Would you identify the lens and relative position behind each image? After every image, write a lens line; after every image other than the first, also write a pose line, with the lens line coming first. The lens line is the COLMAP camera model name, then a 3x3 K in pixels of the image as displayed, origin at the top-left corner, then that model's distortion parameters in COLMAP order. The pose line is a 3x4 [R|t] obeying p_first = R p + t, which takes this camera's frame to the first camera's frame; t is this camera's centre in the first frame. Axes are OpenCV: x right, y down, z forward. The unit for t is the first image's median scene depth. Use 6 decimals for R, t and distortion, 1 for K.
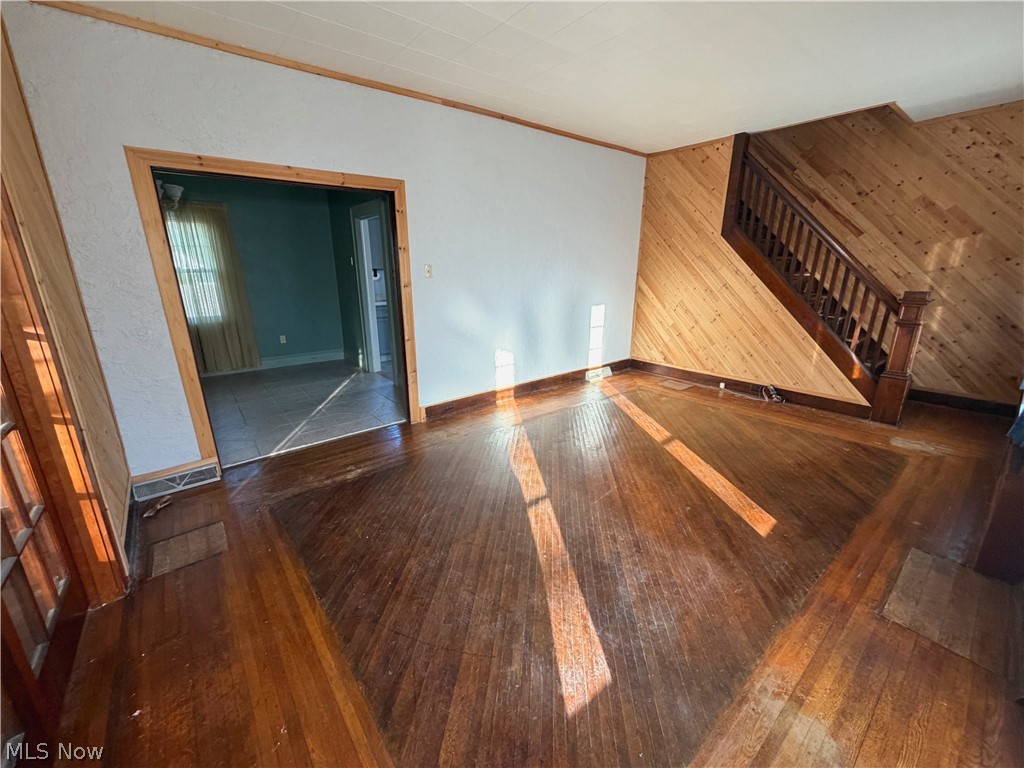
lens RADIAL K [[415.0, 0, 514.8], [0, 415.0, 385.7], [0, 0, 1]] dist [-0.001498, -0.000091]
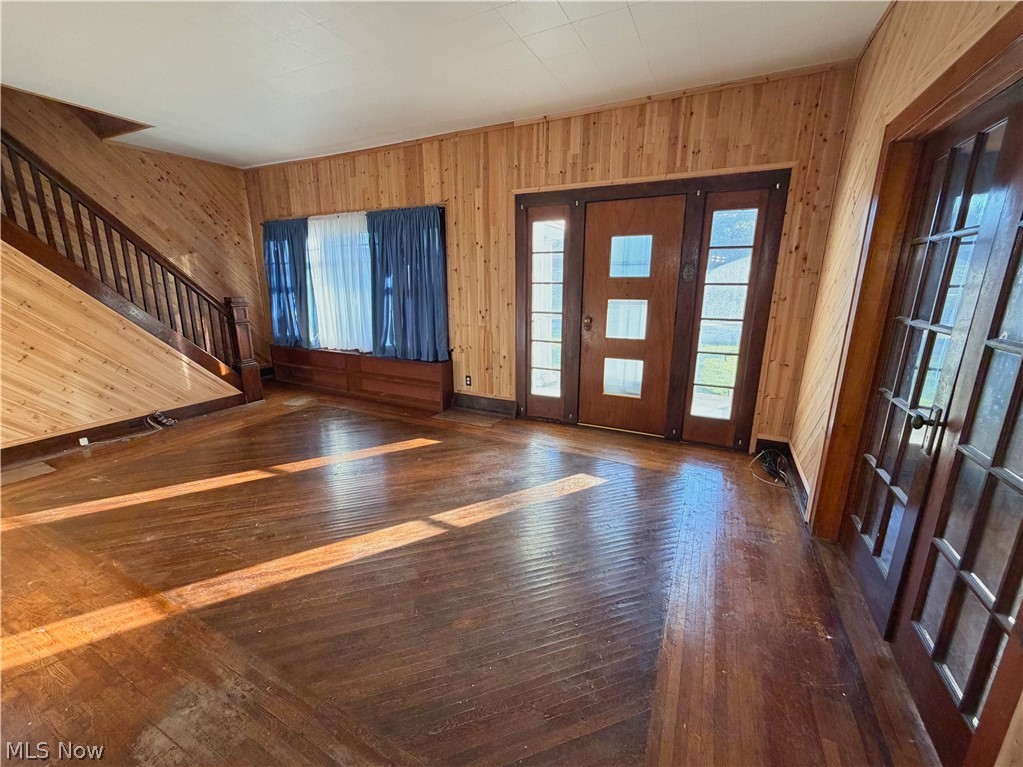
lens RADIAL K [[414.6, 0, 508.6], [0, 414.6, 383.6], [0, 0, 1]] dist [-0.001498, -0.000091]
pose [[-0.408314, -0.220500, 0.885810, -0.461523], [0.249422, 0.906512, 0.340624, -0.170914], [-0.878105, 0.360022, -0.315144, 0.616602]]
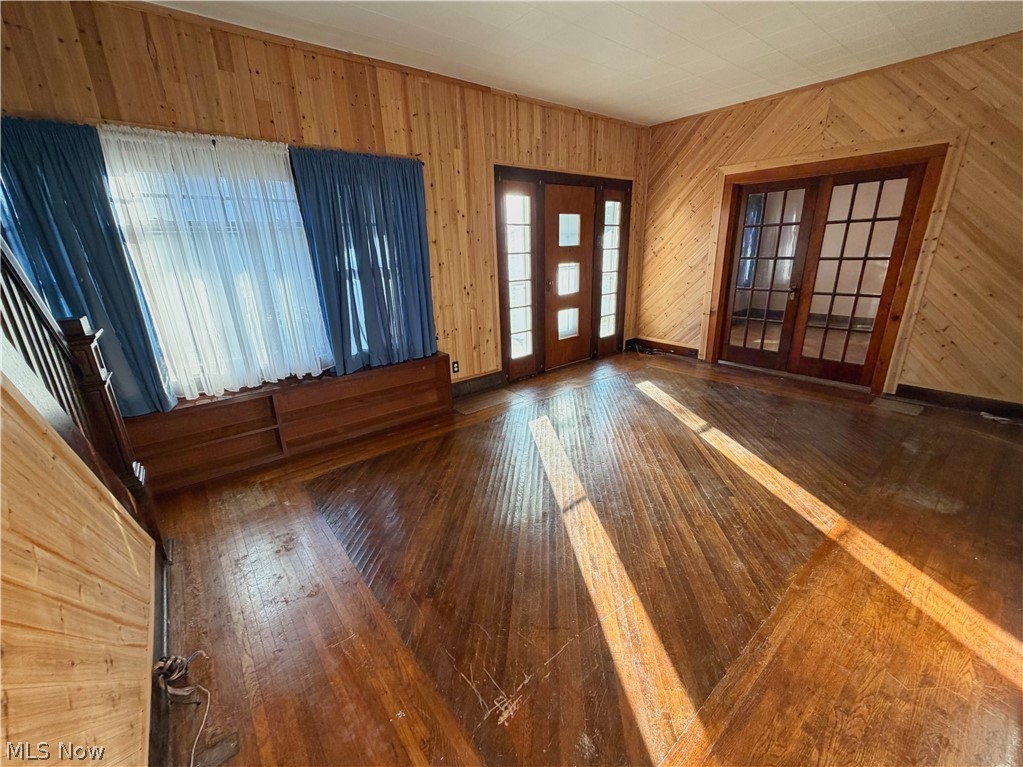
lens RADIAL K [[414.6, 0, 506.1], [0, 414.6, 384.7], [0, 0, 1]] dist [-0.001498, -0.000091]
pose [[-0.999414, 0.027962, 0.019745, 0.371444], [0.034226, 0.825458, 0.563424, -0.340157], [-0.000545, 0.563770, -0.825932, 1.173217]]
